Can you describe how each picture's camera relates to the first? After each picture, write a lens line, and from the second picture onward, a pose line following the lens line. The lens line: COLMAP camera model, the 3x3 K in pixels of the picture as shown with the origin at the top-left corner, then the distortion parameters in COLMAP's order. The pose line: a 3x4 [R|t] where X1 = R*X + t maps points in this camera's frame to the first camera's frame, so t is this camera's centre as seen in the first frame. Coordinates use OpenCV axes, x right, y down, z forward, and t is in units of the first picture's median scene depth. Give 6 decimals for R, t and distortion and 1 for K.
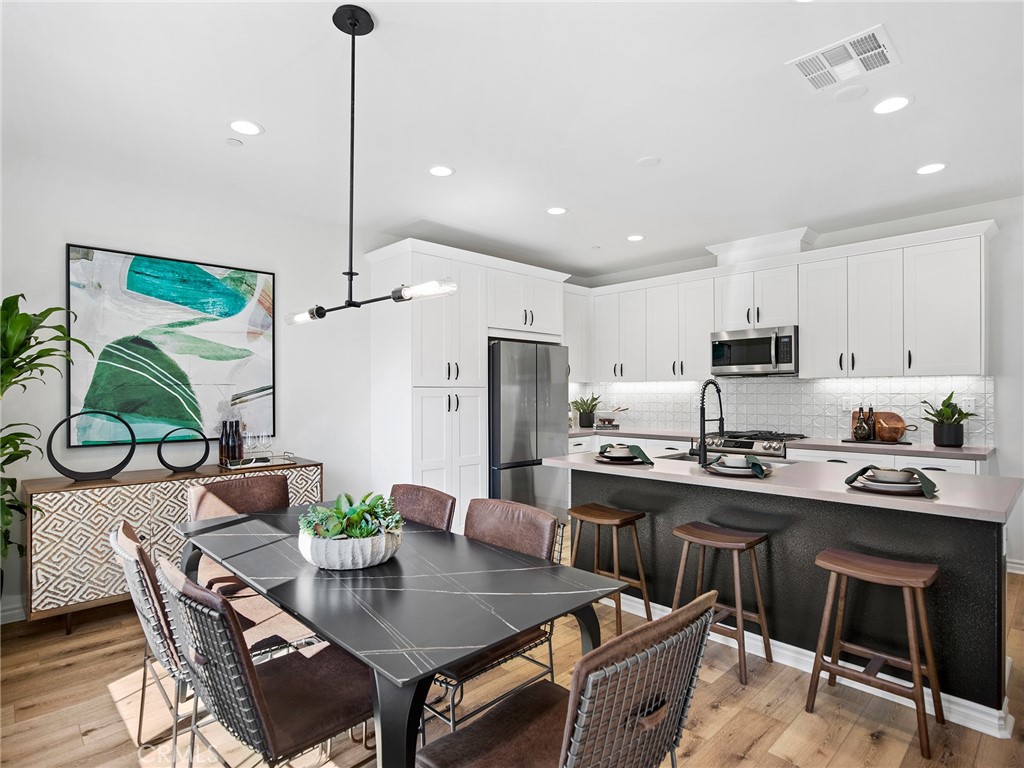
lens RADIAL K [[550.6, 0, 517.4], [0, 550.6, 391.1], [0, 0, 1]] dist [-0.026214, 0.016320]
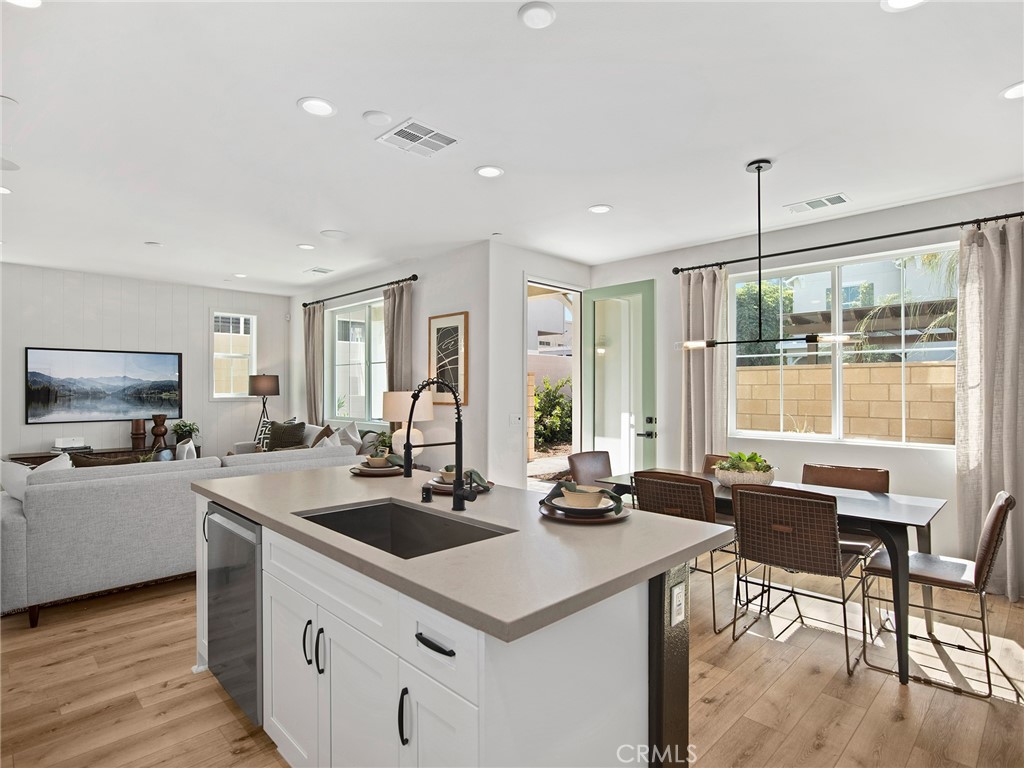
lens RADIAL K [[550.6, 0, 513.0], [0, 550.6, 389.0], [0, 0, 1]] dist [-0.026214, 0.016320]
pose [[-0.999938, 0.000707, -0.011076, 0.224406], [0.000693, 0.999999, 0.001245, -0.011590], [0.011077, 0.001238, -0.999938, 1.381021]]
